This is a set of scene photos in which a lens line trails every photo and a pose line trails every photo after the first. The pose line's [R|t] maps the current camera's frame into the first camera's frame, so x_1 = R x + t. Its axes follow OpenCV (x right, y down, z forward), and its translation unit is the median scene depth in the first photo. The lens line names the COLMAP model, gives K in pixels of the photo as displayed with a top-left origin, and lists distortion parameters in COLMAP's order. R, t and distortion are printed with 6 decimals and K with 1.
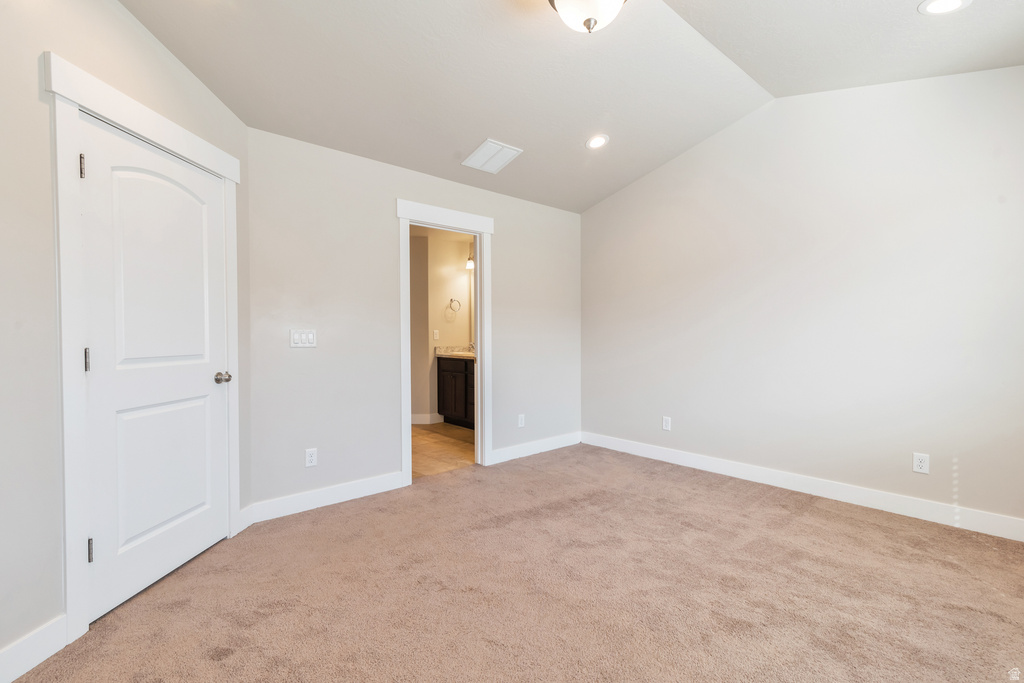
lens RADIAL K [[461.6, 0, 510.8], [0, 461.6, 343.0], [0, 0, 1]] dist [0.013813, -0.000153]
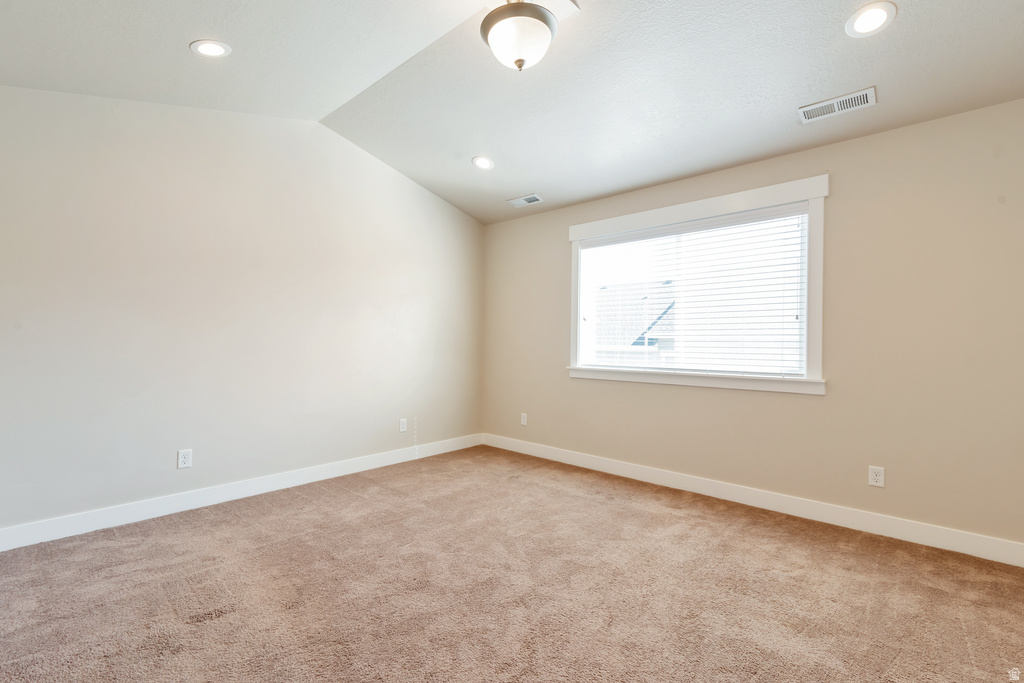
lens RADIAL K [[461.6, 0, 510.8], [0, 461.6, 343.0], [0, 0, 1]] dist [0.013813, -0.000153]
pose [[-0.104849, 0.000266, 0.994488, -0.666367], [0.010184, 0.999948, 0.000807, -0.009832], [-0.994436, 0.010213, -0.104846, 0.810319]]
